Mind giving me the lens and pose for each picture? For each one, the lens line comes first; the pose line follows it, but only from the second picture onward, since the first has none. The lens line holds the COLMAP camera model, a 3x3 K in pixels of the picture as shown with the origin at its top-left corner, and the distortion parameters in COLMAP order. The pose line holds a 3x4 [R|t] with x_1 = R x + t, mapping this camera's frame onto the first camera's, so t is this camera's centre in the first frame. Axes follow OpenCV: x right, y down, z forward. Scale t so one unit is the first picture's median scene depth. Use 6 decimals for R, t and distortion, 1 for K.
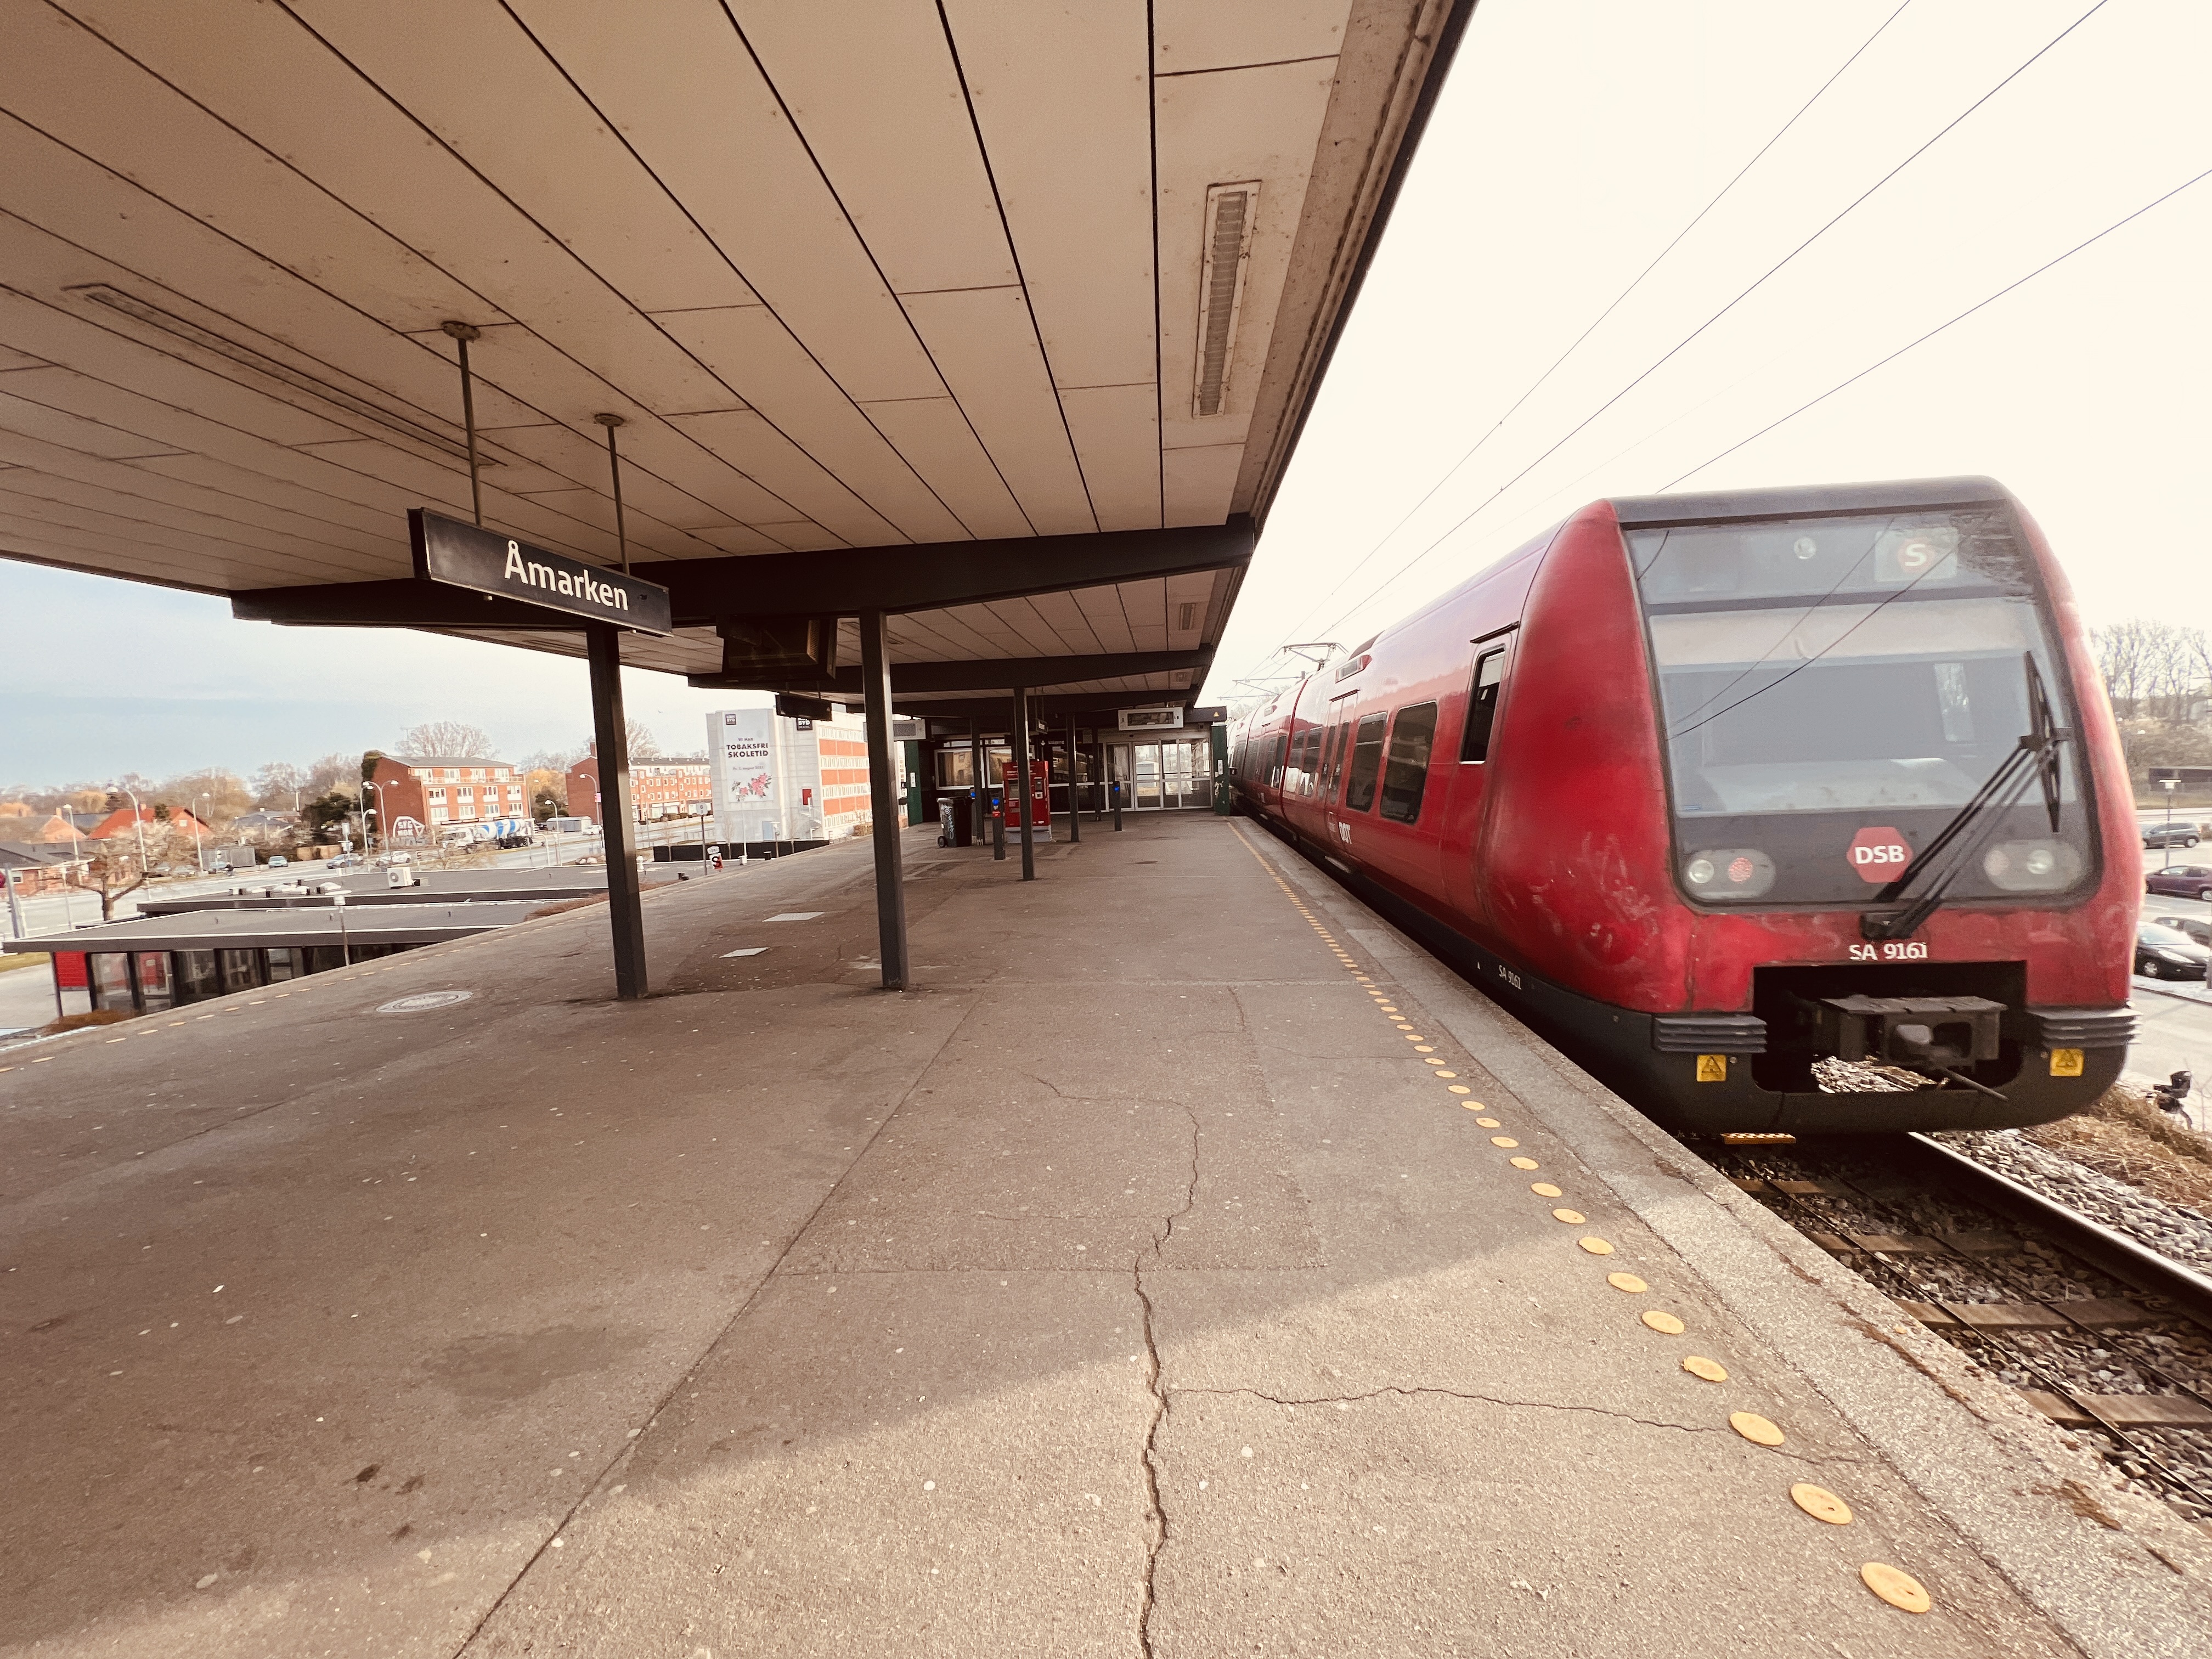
lens RADIAL K [[887.3, 0, 1098.2], [0, 887.3, 834.5], [0, 0, 1]] dist [0.000271, -0.000300]
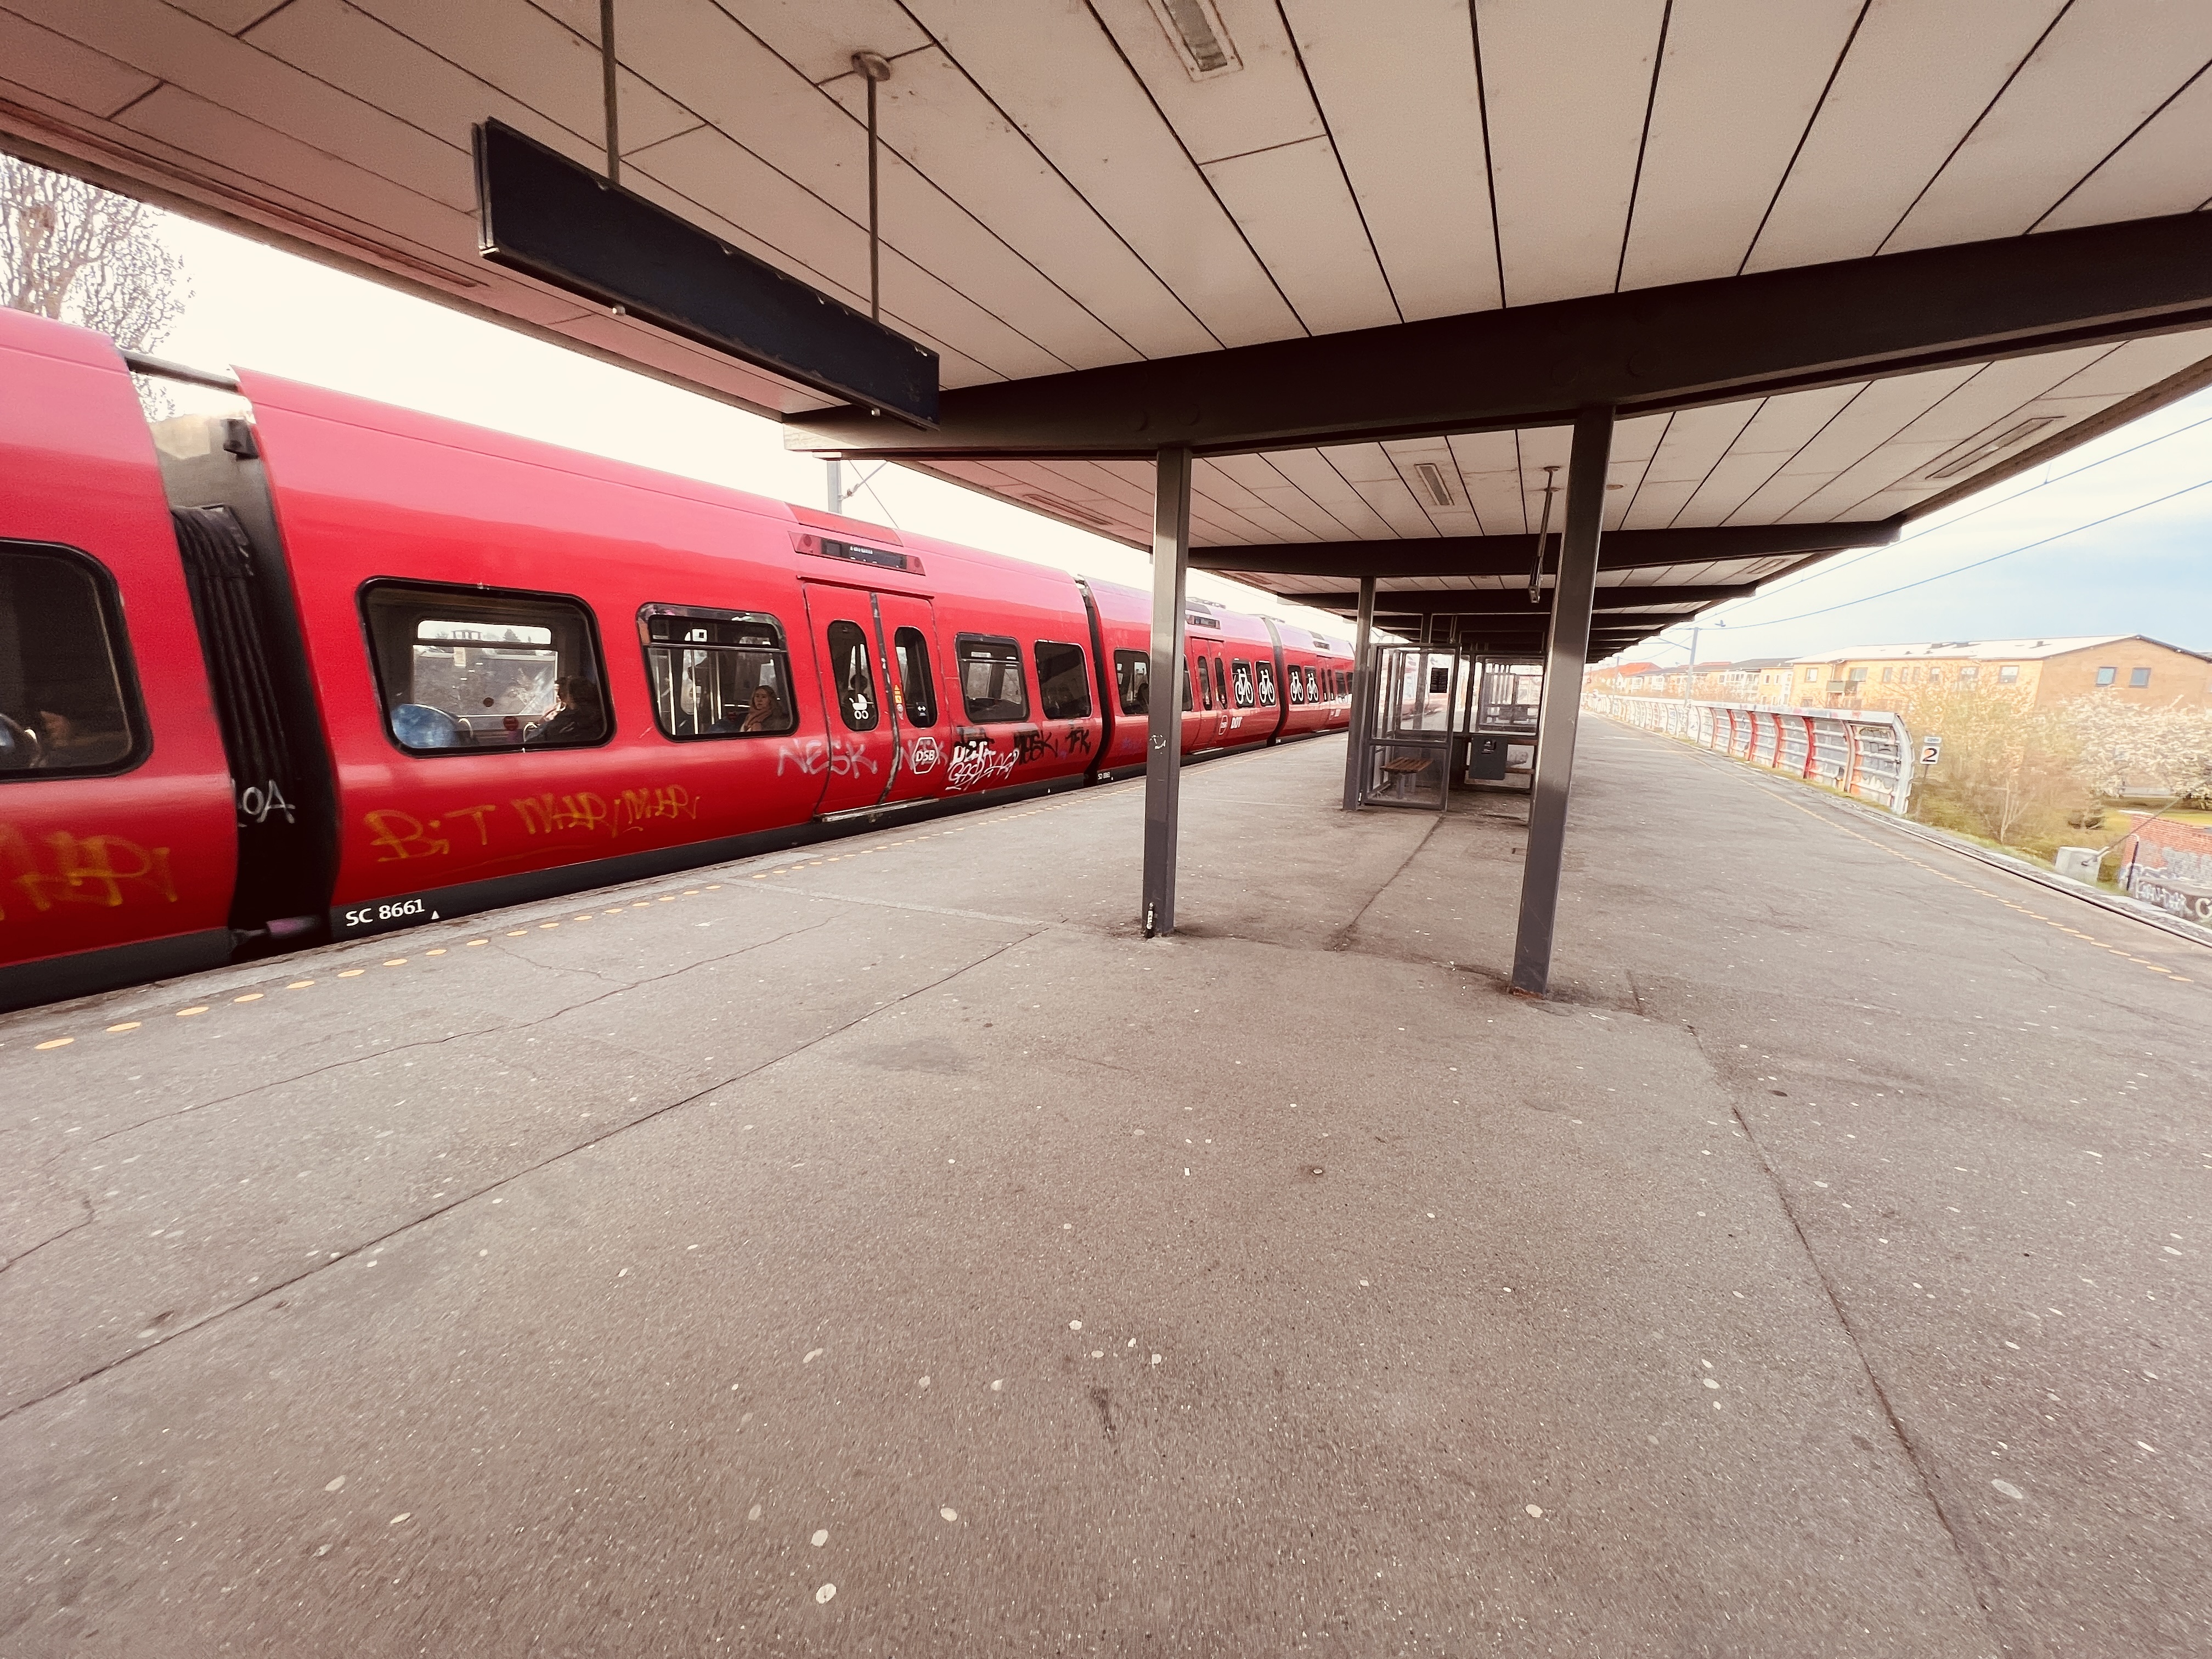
lens RADIAL K [[887.3, 0, 1098.2], [0, 887.3, 834.5], [0, 0, 1]] dist [0.000271, -0.000300]
pose [[-0.927024, -0.042306, 0.372609, -1.151241], [0.046045, 0.973256, 0.225061, -0.054016], [-0.372165, 0.225794, -0.900283, 1.679164]]
